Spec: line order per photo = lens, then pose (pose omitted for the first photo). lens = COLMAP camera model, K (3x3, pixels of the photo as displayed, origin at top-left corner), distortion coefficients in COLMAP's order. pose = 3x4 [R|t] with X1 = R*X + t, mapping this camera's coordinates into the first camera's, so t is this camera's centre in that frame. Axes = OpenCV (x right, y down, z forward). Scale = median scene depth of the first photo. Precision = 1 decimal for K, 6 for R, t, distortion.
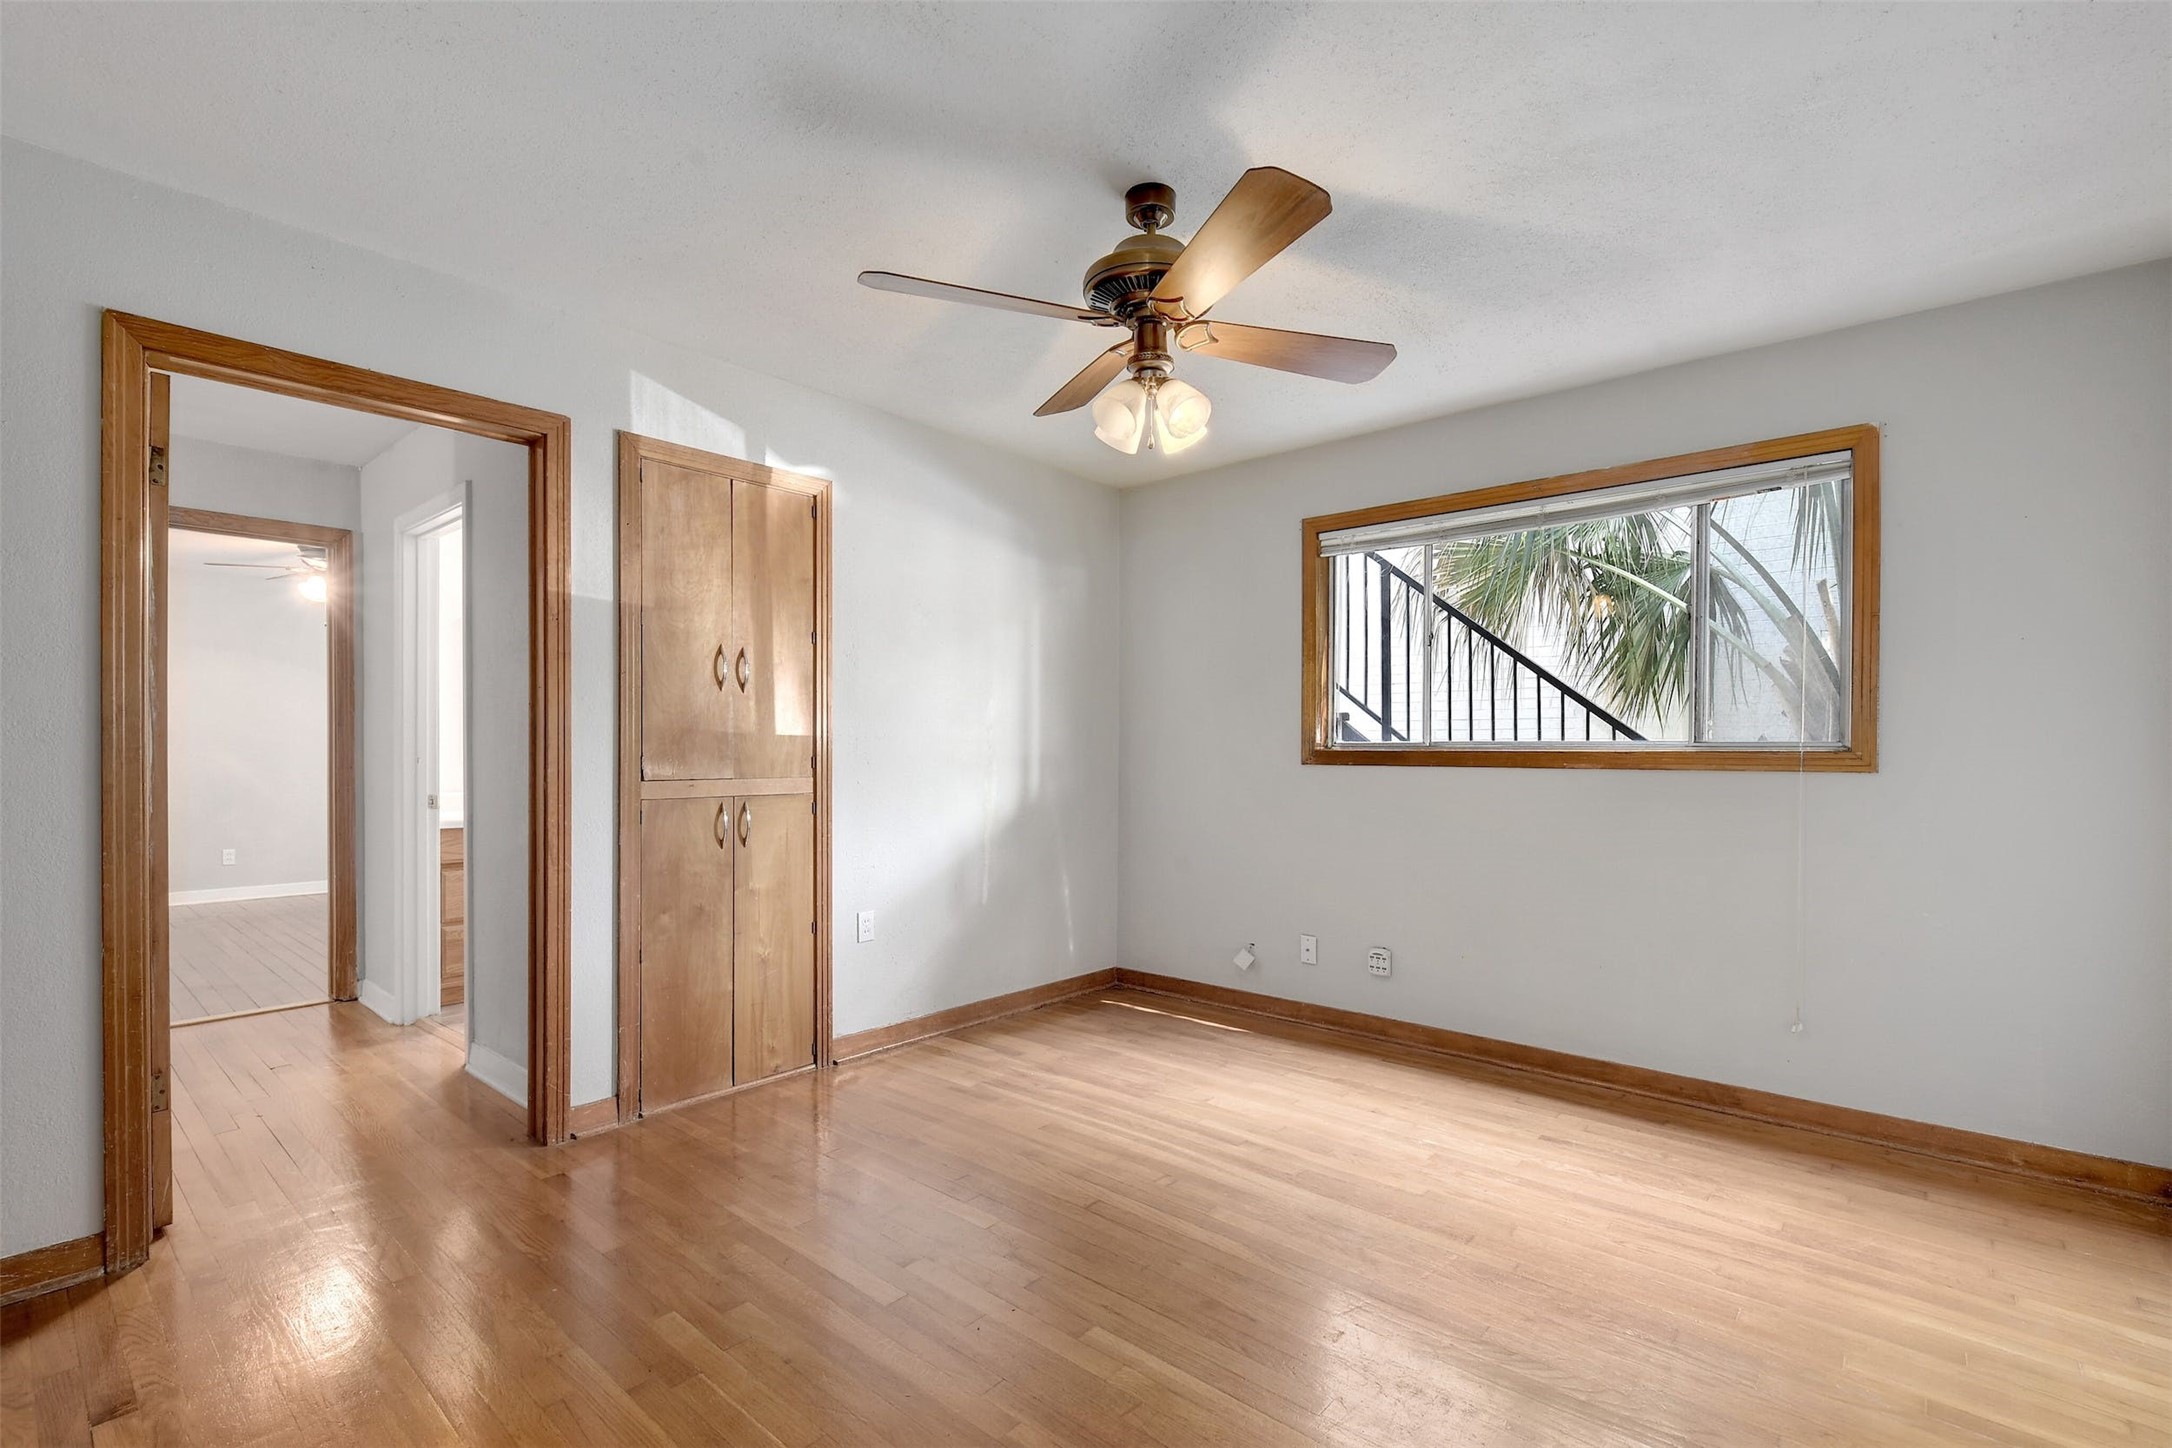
lens RADIAL K [[960.4, 0, 1114.4], [0, 960.4, 754.7], [0, 0, 1]] dist [0.007524, -0.008153]
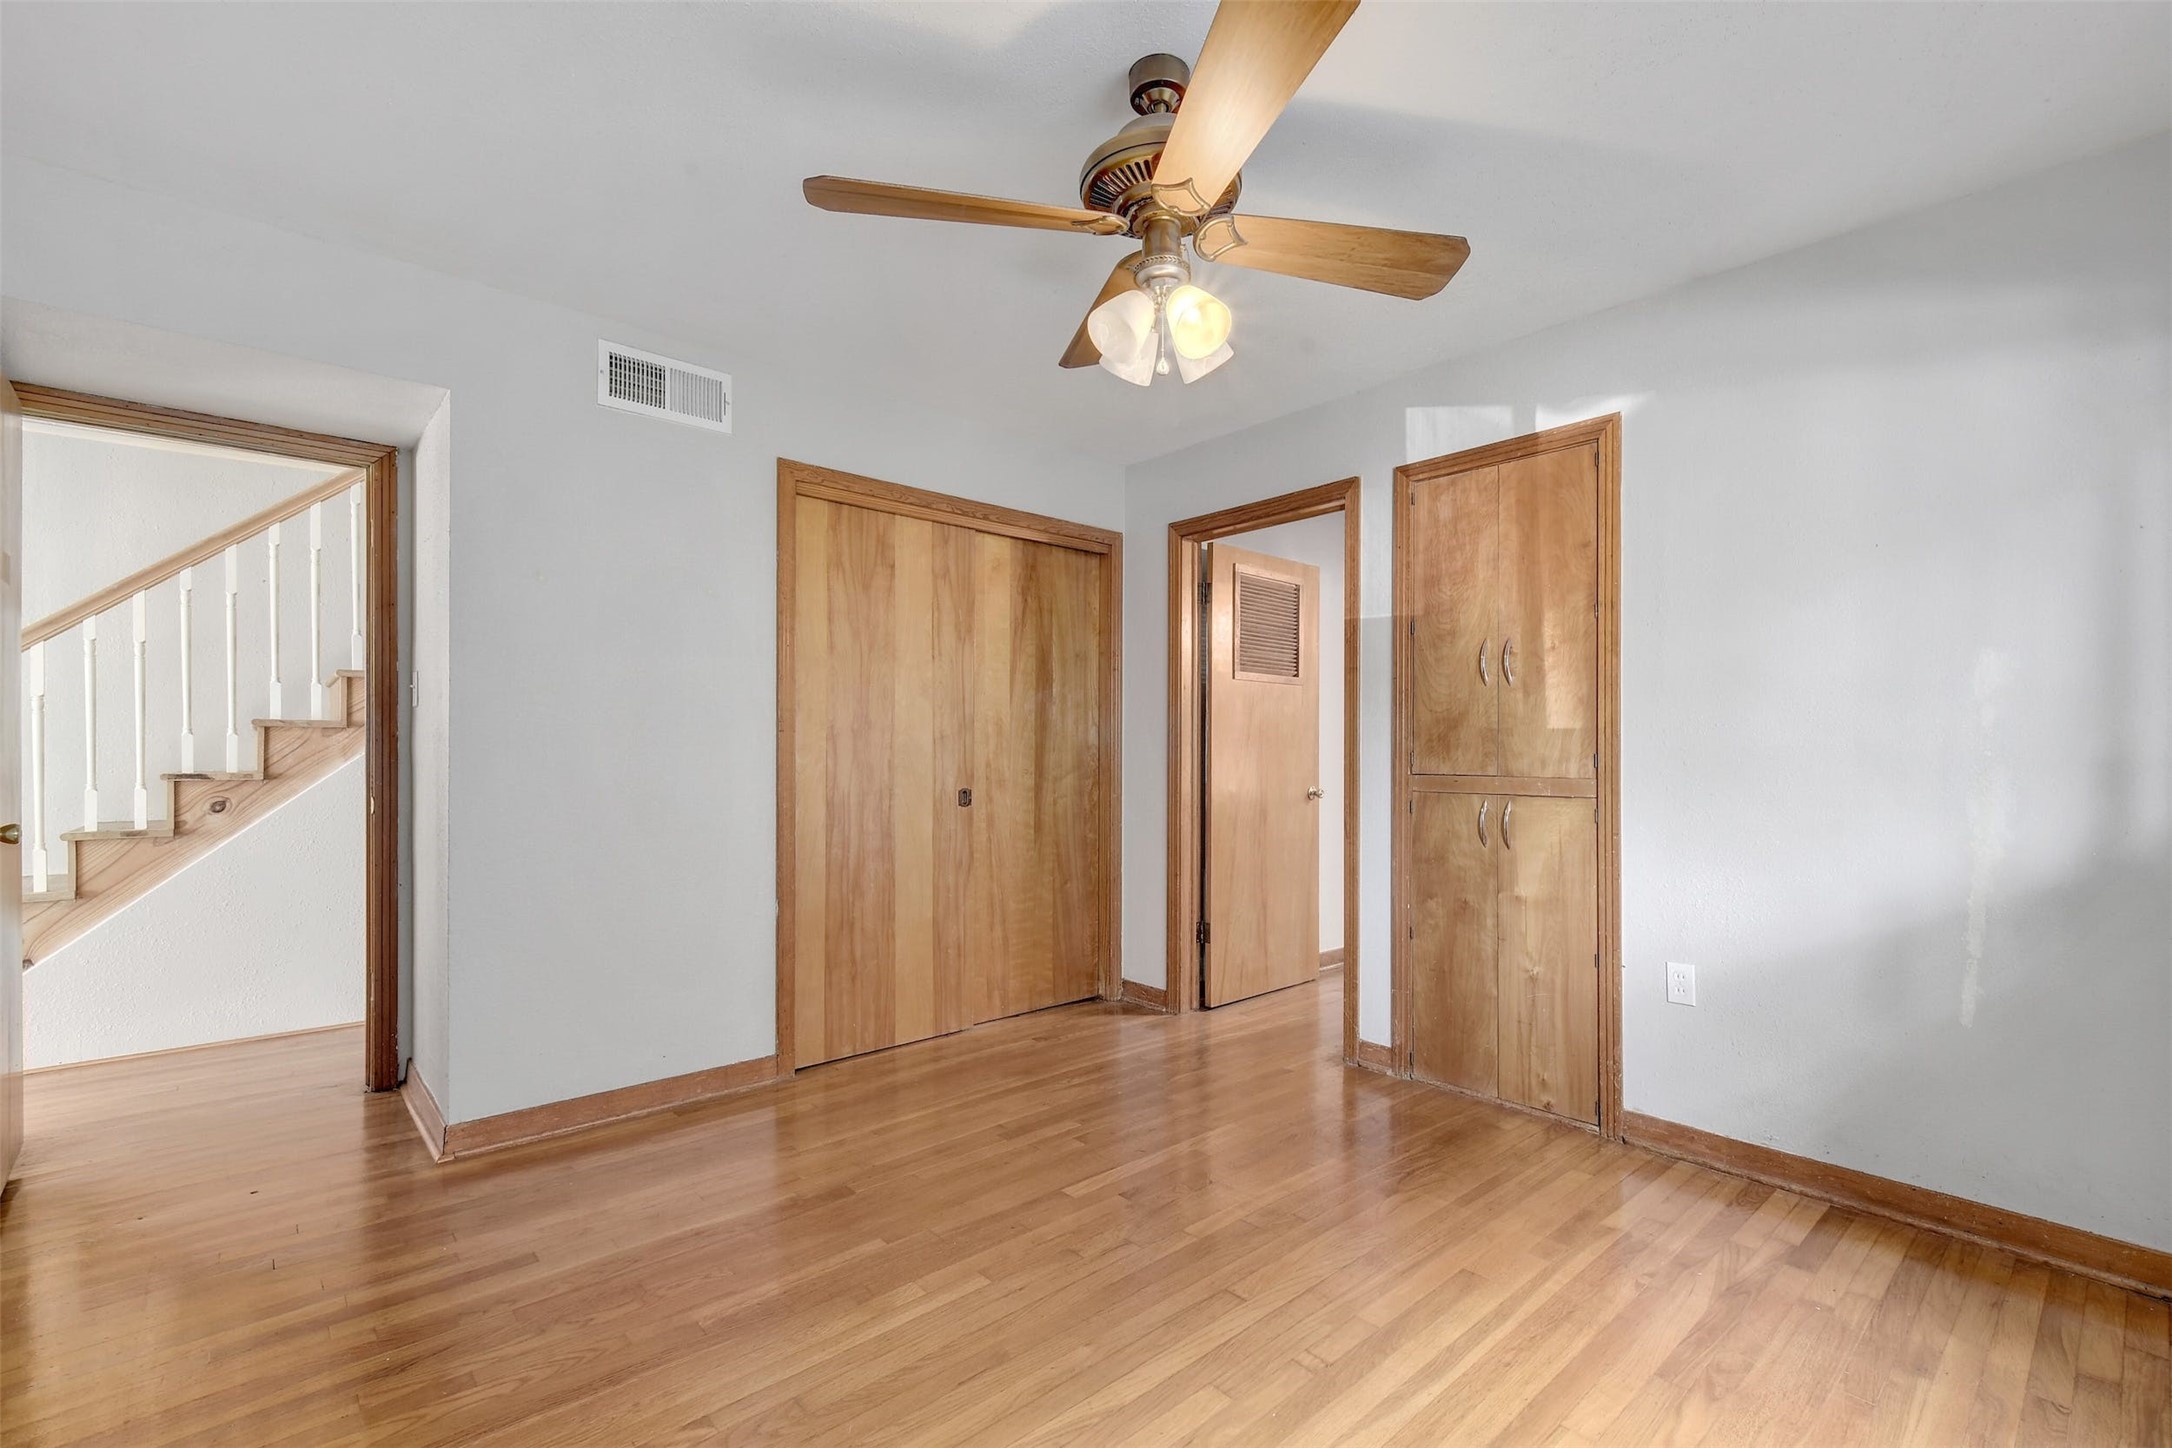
lens RADIAL K [[960.4, 0, 1114.4], [0, 960.4, 754.7], [0, 0, 1]] dist [0.007524, -0.008153]
pose [[-0.146604, 0.001965, -0.989193, 0.588943], [-0.002182, 0.999995, 0.002310, 0.002090], [0.989193, 0.002497, -0.146599, 0.742186]]
